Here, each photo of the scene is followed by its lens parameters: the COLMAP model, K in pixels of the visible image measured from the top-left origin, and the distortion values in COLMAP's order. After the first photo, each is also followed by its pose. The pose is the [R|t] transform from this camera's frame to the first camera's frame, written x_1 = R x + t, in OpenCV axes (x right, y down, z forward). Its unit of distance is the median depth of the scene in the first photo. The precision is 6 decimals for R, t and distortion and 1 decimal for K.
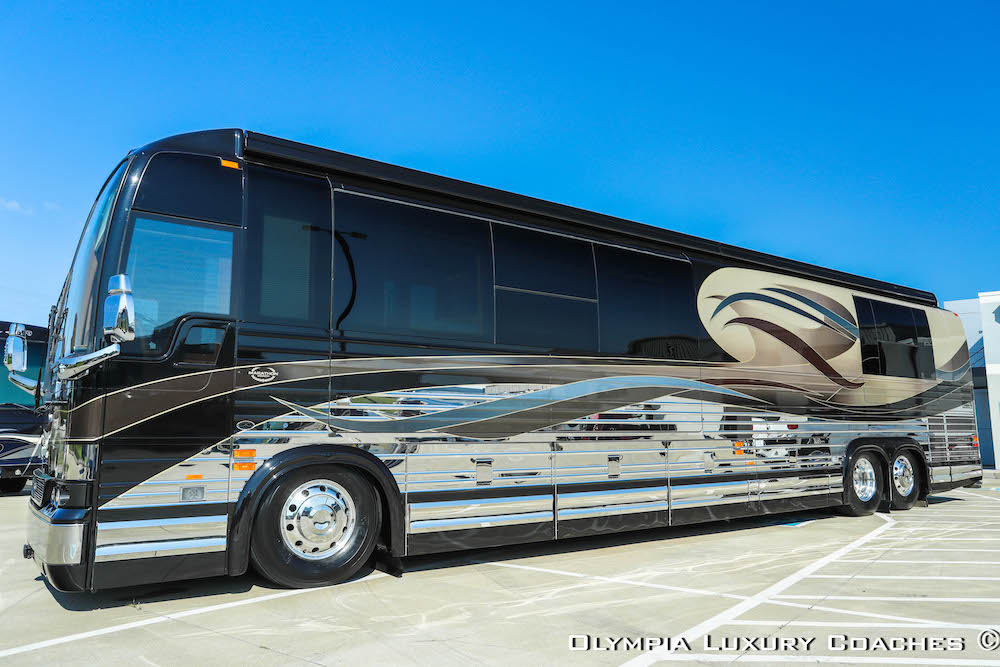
lens RADIAL K [[712.3, 0, 491.3], [0, 712.3, 333.1], [0, 0, 1]] dist [-0.026832, 0.020011]
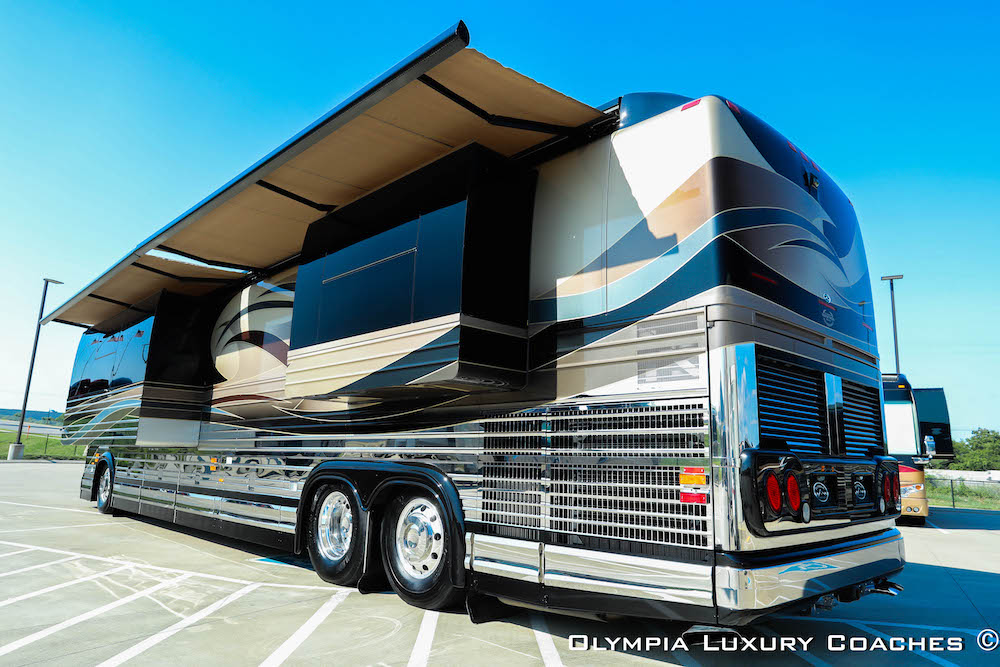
lens RADIAL K [[671.4, 0, 476.5], [0, 671.4, 324.6], [0, 0, 1]] dist [-0.037327, 0.025493]
pose [[0.125599, -0.196710, -0.972384, 1.813370], [0.108960, 0.976951, -0.183560, 0.239661], [0.986079, -0.082896, 0.144137, 1.639693]]
